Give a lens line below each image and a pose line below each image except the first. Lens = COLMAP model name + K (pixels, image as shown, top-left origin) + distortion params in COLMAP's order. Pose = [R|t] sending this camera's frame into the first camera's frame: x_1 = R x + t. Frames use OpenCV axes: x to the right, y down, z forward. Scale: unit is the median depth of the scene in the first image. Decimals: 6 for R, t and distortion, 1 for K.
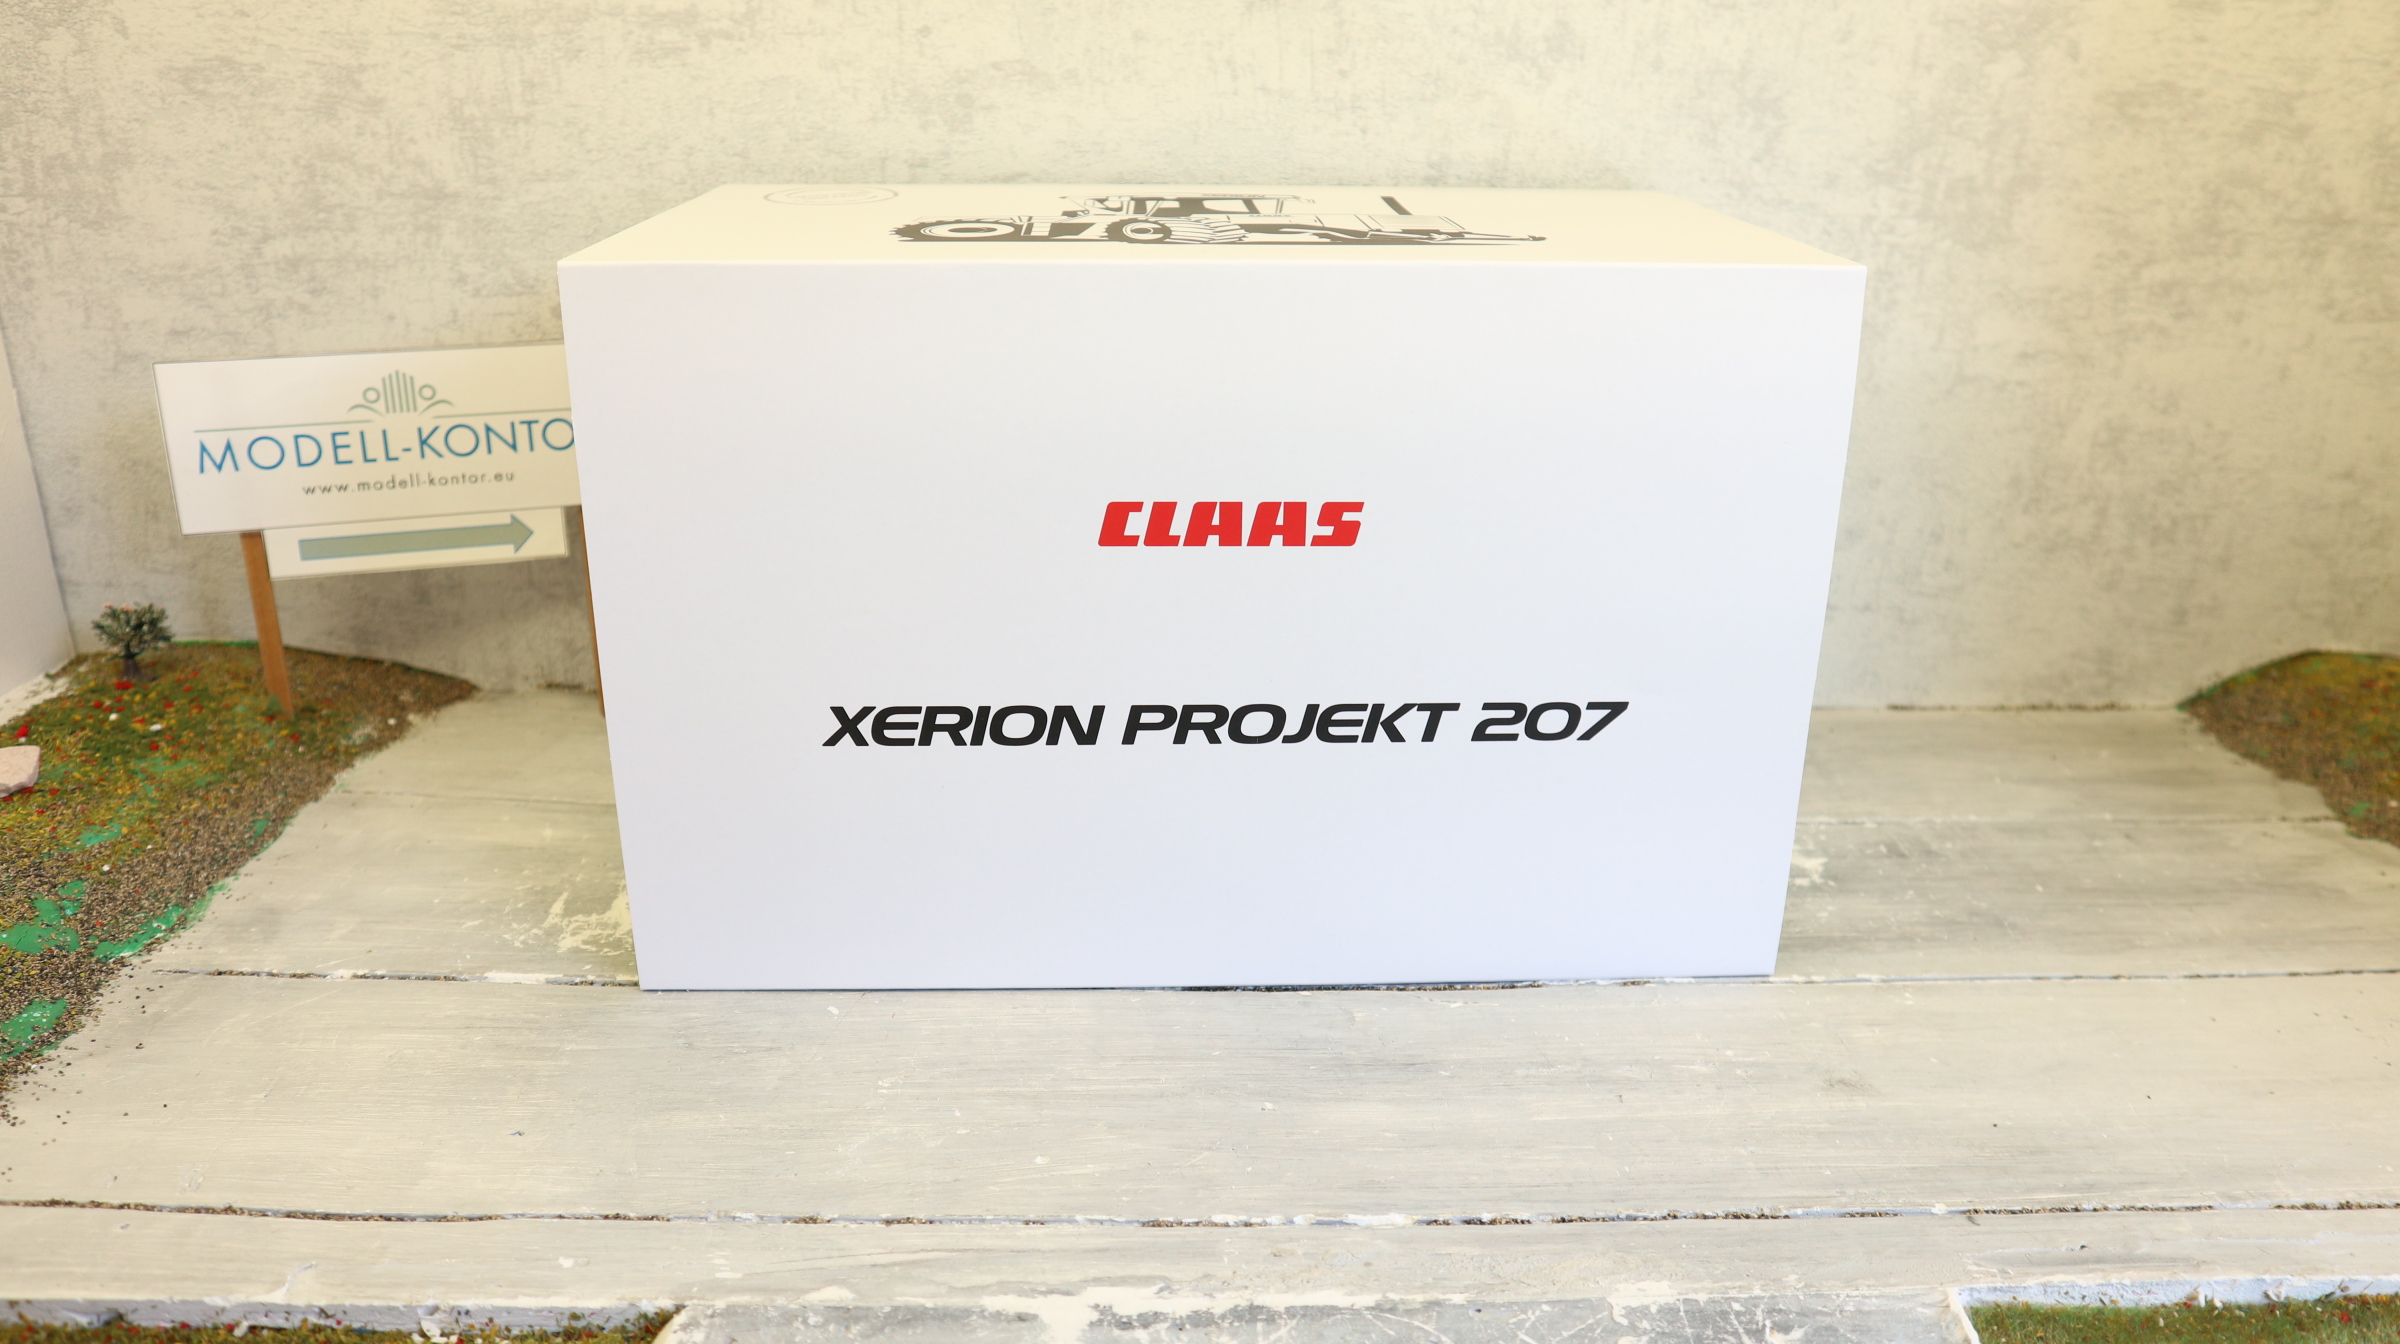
lens RADIAL K [[1860.3, 0, 1208.8], [0, 1860.3, 668.6], [0, 0, 1]] dist [-0.073376, 0.093079]
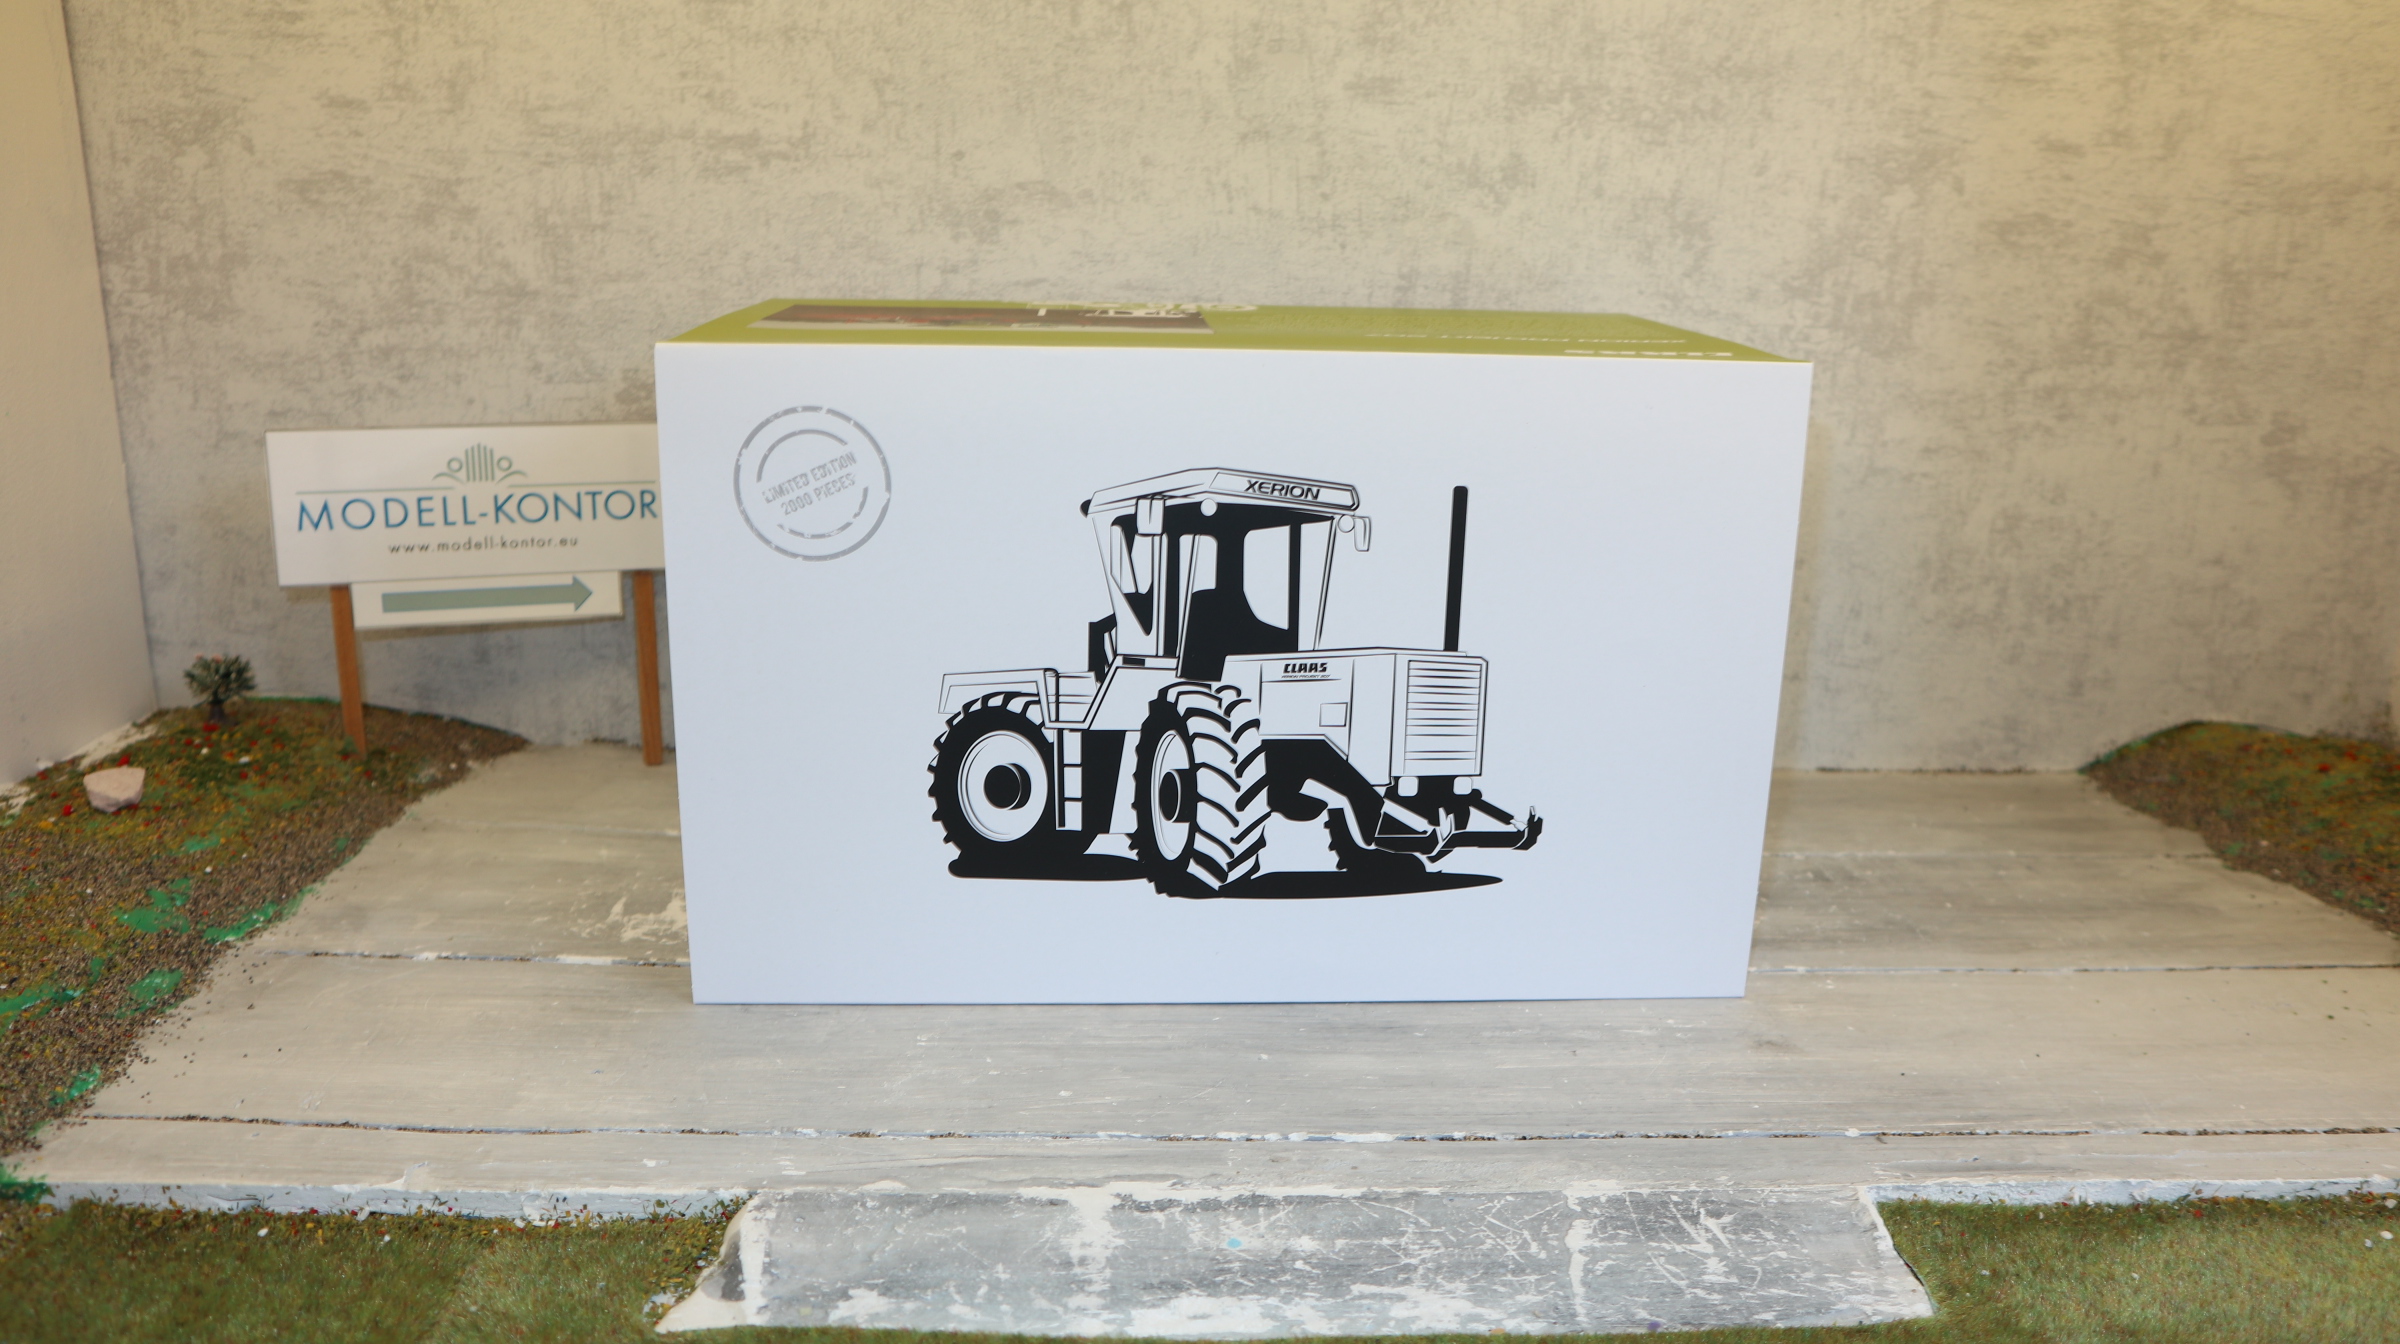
lens RADIAL K [[1860.3, 0, 1208.8], [0, 1860.3, 668.6], [0, 0, 1]] dist [-0.073376, 0.093079]
pose [[0.999799, 0.008209, 0.018305, -0.017517], [-0.006332, 0.994935, -0.100318, 0.083329], [-0.019036, 0.100182, 0.994787, -0.107796]]
